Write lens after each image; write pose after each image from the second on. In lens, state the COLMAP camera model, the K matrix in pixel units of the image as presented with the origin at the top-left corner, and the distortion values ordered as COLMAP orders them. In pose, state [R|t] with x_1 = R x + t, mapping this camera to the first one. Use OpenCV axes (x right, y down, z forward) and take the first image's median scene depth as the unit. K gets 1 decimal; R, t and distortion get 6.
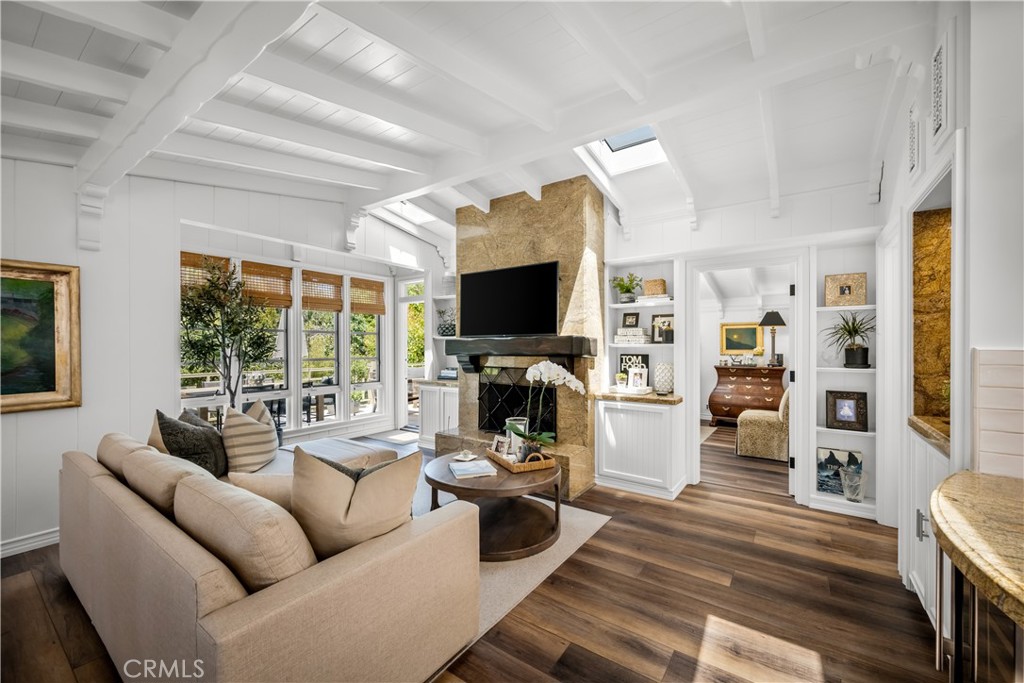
lens RADIAL K [[401.5, 0, 517.2], [0, 401.5, 345.3], [0, 0, 1]] dist [0.000877, 0.000069]
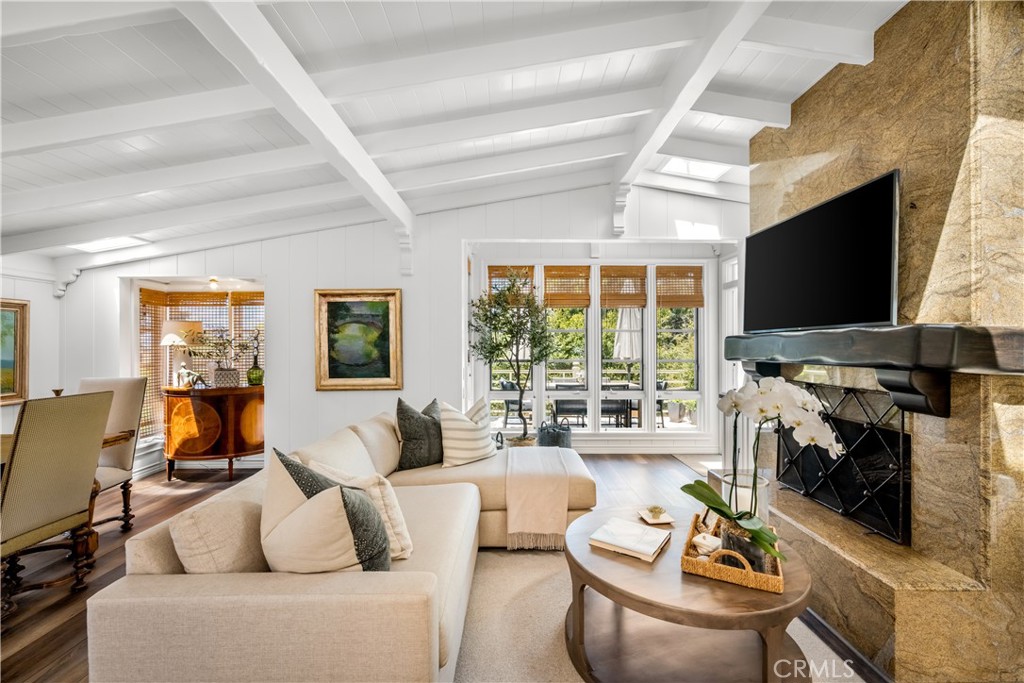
lens RADIAL K [[434.7, 0, 515.5], [0, 434.7, 345.8], [0, 0, 1]] dist [-0.002145, -0.000523]
pose [[0.581598, 0.000415, -0.813476, 0.287880], [0.000300, 1.000000, 0.000724, -0.000340], [0.813476, -0.000665, 0.581598, 0.368262]]
